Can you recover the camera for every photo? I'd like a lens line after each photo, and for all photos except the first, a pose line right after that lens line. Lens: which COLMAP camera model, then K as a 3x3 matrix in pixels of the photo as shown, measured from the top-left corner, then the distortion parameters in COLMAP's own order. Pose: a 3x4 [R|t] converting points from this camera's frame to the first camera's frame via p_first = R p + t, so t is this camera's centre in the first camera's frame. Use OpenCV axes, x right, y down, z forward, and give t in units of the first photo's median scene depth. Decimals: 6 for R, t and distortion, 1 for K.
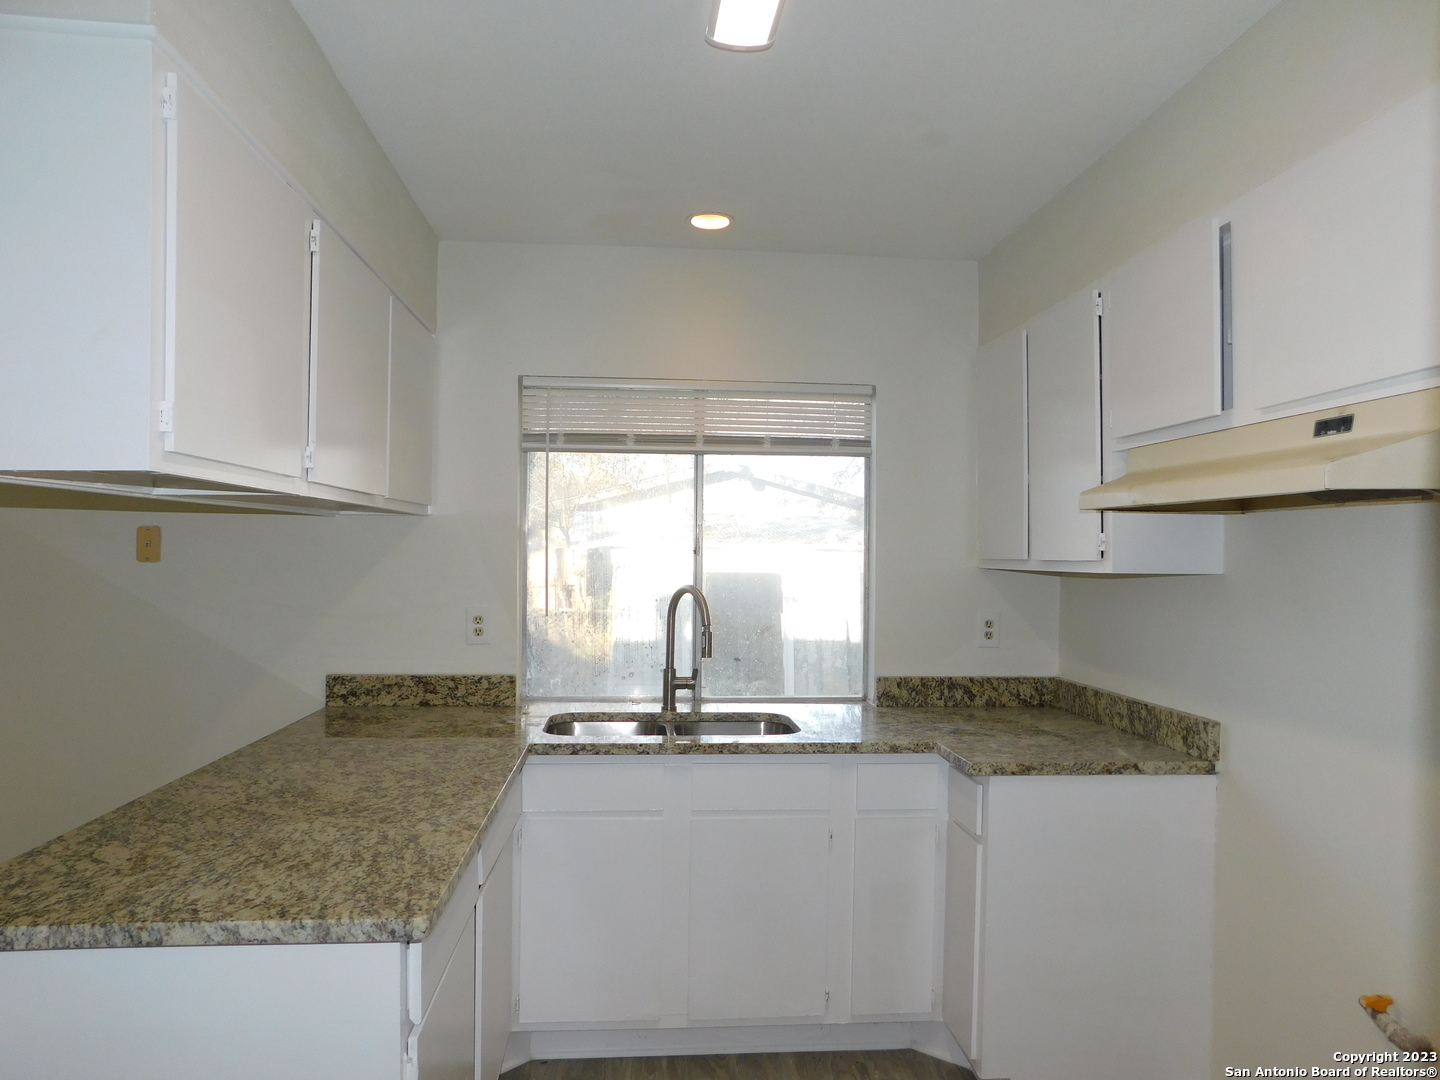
lens RADIAL K [[964.7, 0, 720.0], [0, 964.7, 540.0], [0, 0, 1]] dist [-0.051008, 0.055733]
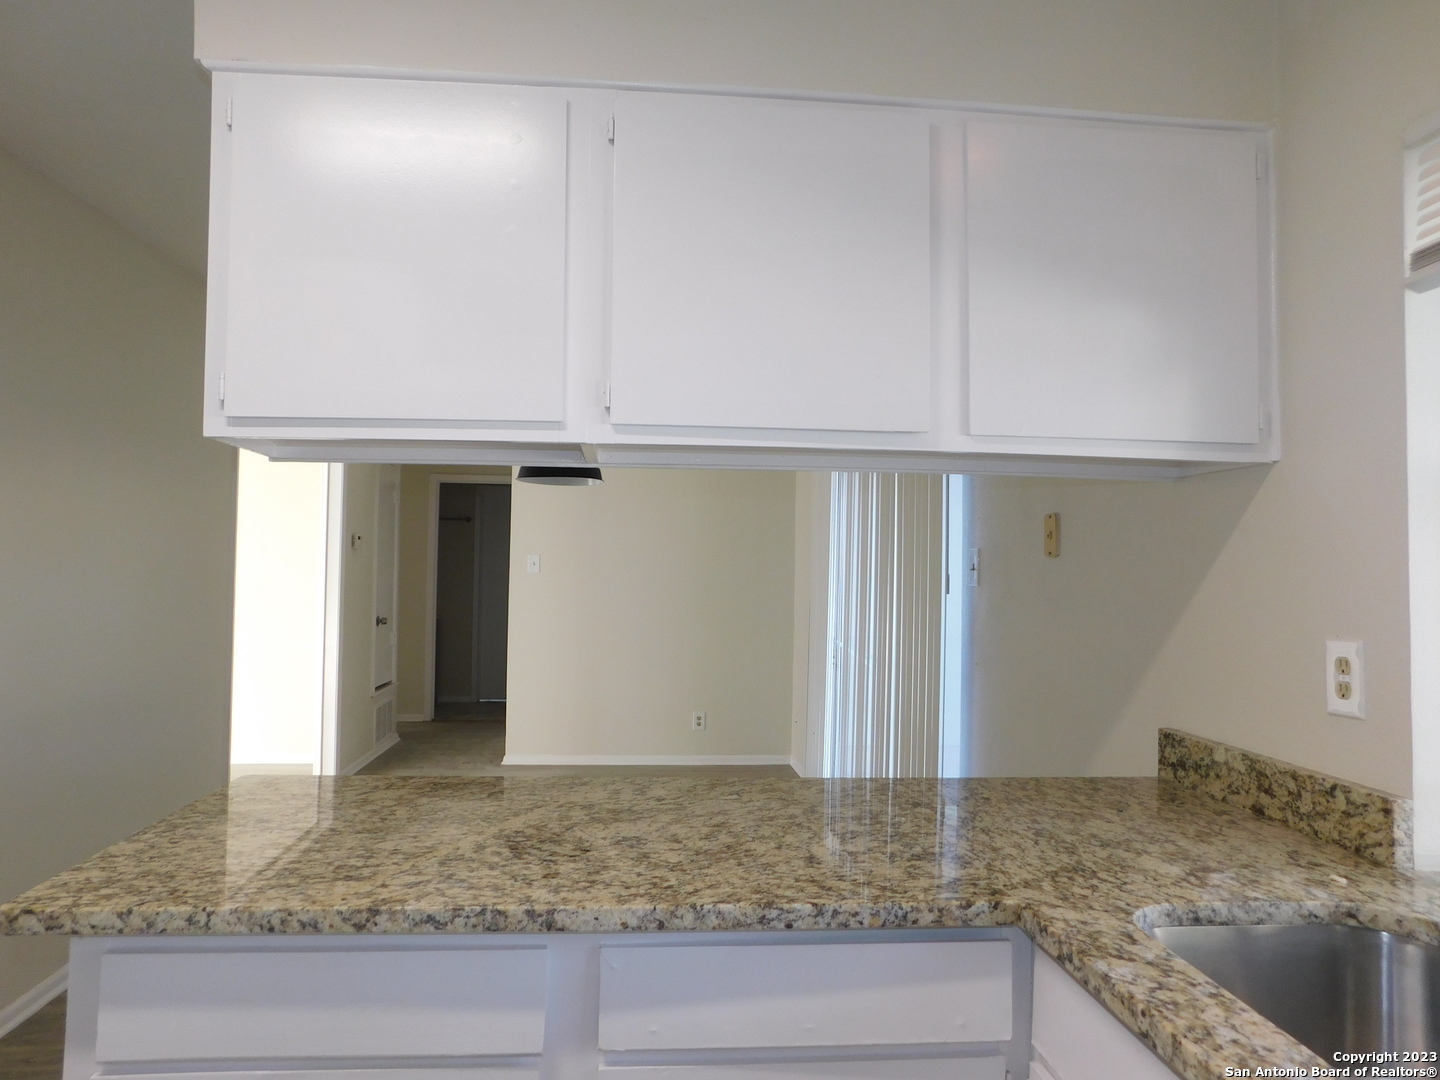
lens RADIAL K [[964.7, 0, 720.0], [0, 964.7, 540.0], [0, 0, 1]] dist [-0.051008, 0.055733]
pose [[-0.000889, -0.035884, -0.999356, 0.240240], [-0.002835, 0.999352, -0.035882, 0.037276], [0.999996, 0.002801, -0.000991, 0.694145]]
